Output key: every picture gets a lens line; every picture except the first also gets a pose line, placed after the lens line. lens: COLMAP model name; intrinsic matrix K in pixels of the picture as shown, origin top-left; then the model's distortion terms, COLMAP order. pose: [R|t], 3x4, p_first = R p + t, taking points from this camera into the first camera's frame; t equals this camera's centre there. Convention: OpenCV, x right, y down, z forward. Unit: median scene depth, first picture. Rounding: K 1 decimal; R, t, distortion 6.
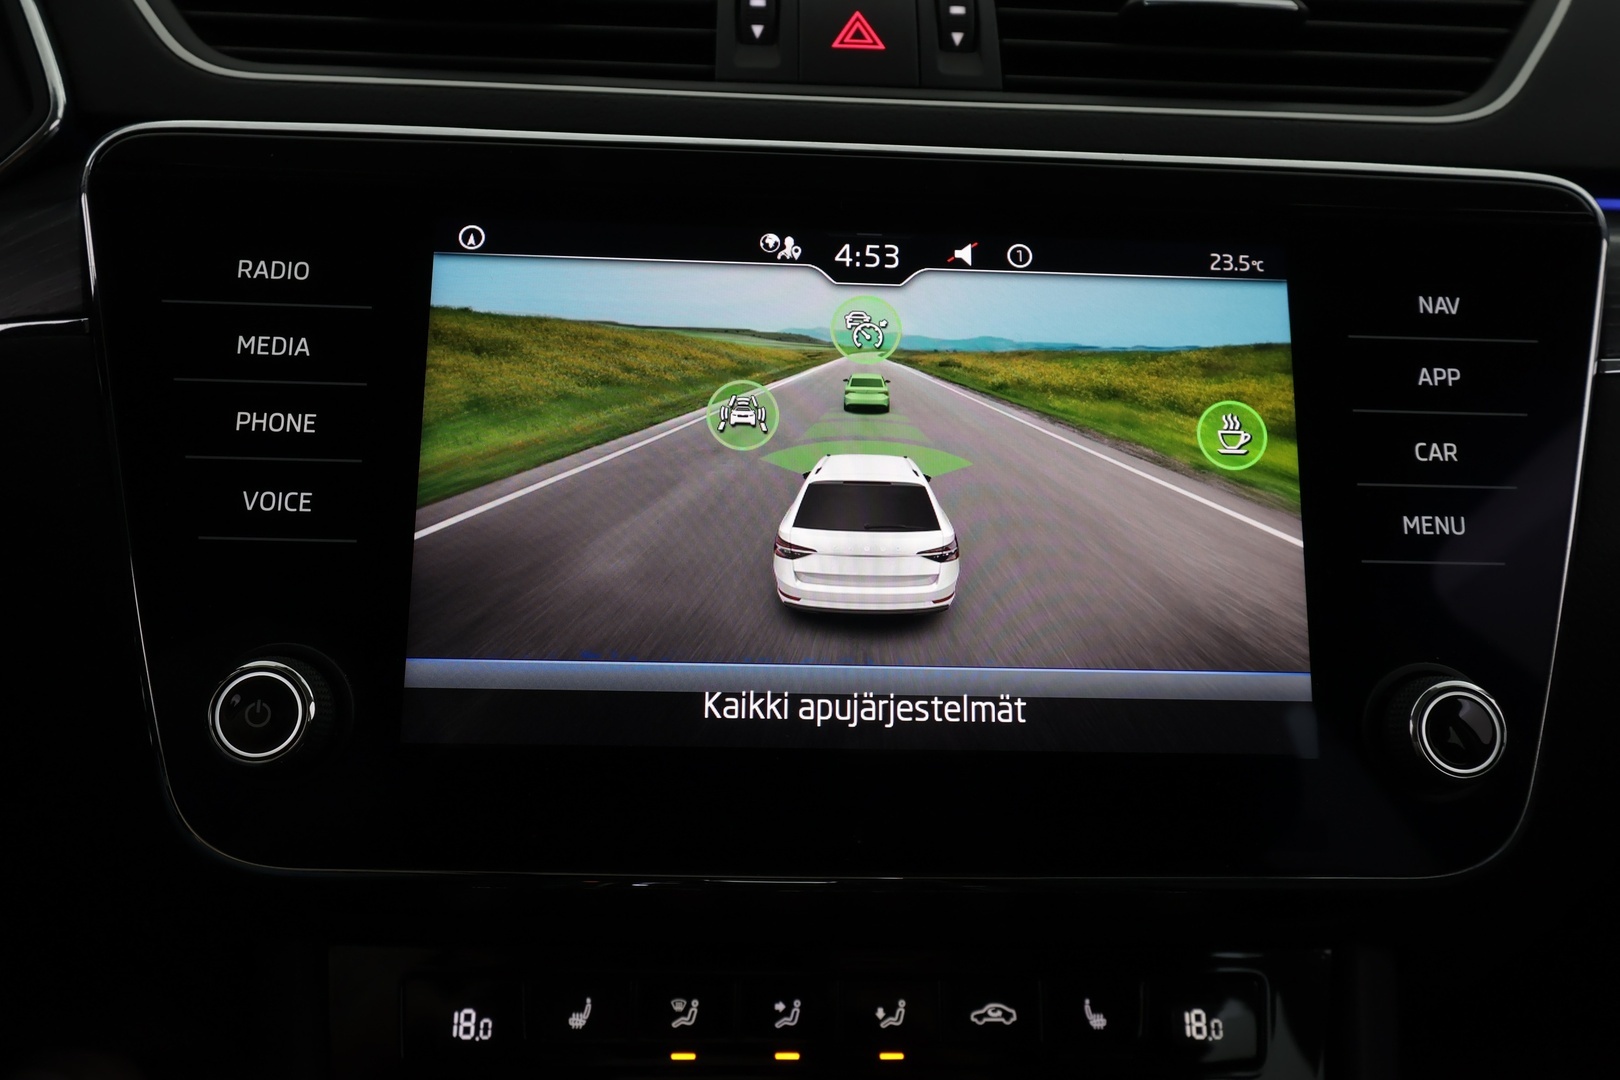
lens RADIAL K [[1357.3, 0, 807.3], [0, 1357.3, 550.6], [0, 0, 1]] dist [-0.081992, -0.008417]
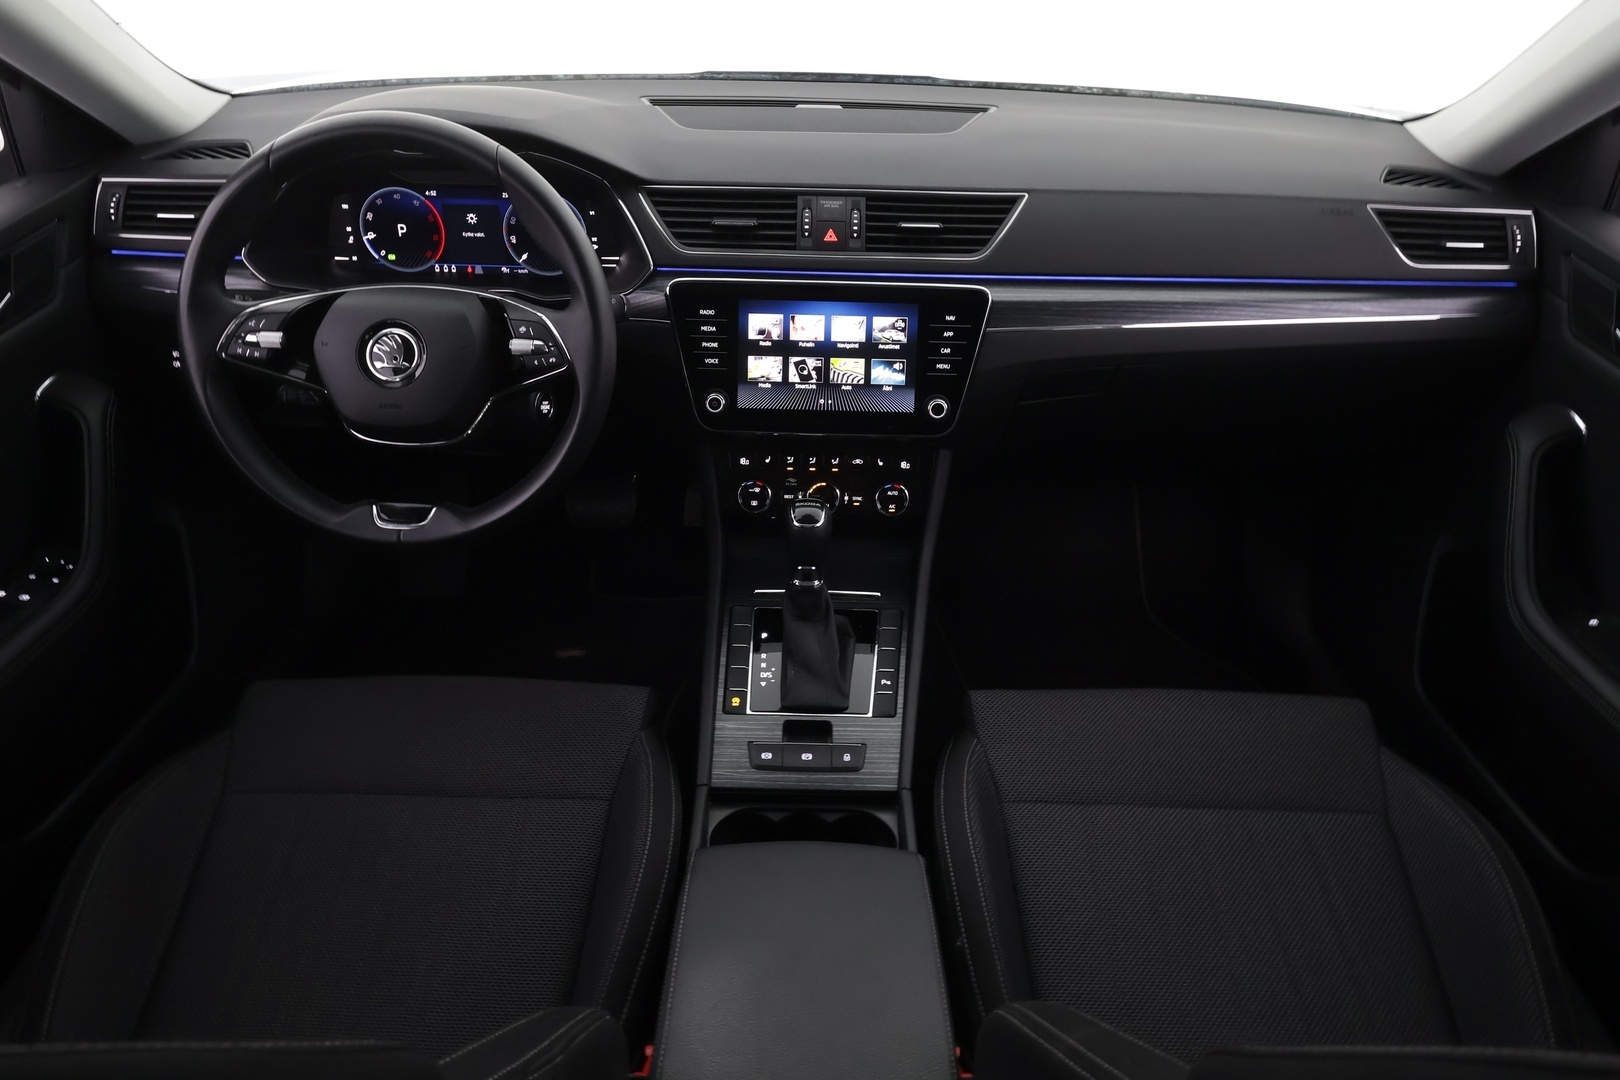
lens RADIAL K [[1087.8, 0, 823.0], [0, 1087.8, 544.2], [0, 0, 1]] dist [0.001076, 0.000170]
pose [[0.998765, 0.025108, -0.042878, 0.207277], [-0.007797, 0.931441, 0.363810, -0.818278], [0.049073, -0.363026, 0.930486, -2.828607]]
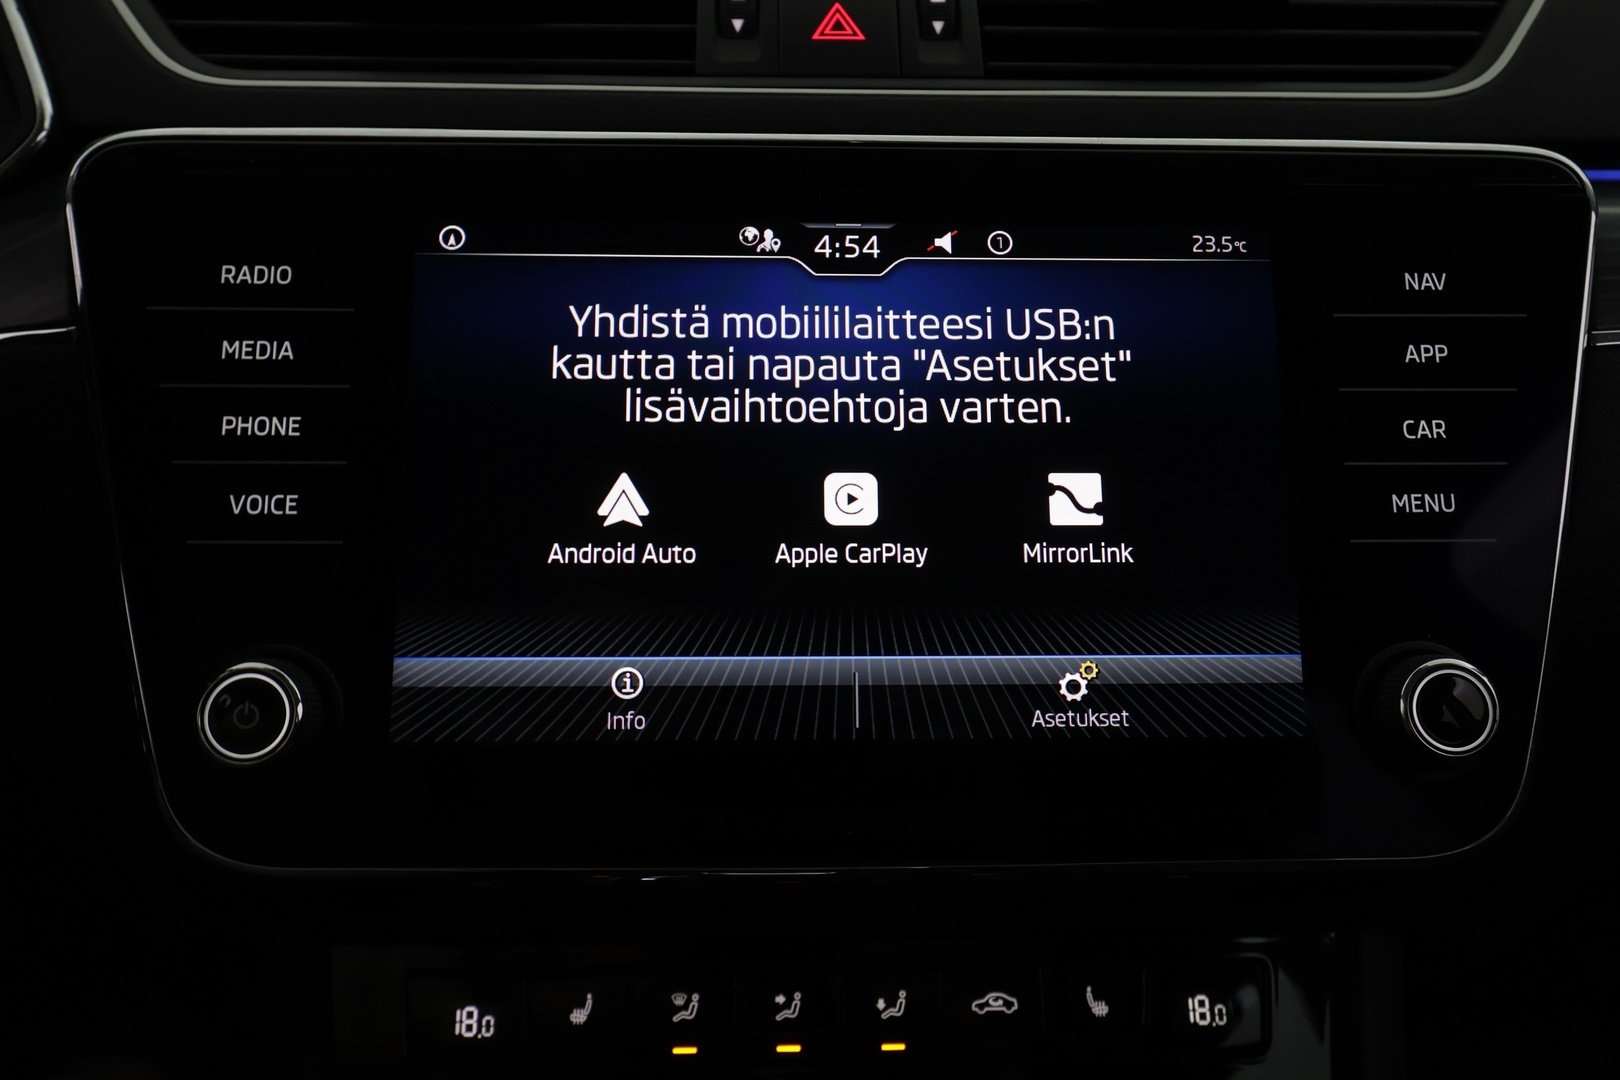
lens RADIAL K [[1357.3, 0, 810.4], [0, 1357.3, 533.5], [0, 0, 1]] dist [-0.081992, -0.008417]
pose [[0.999680, -0.021547, -0.013261, 0.025107], [0.021460, 0.999747, -0.006667, 0.000607], [0.013401, 0.006380, 0.999890, 0.000021]]
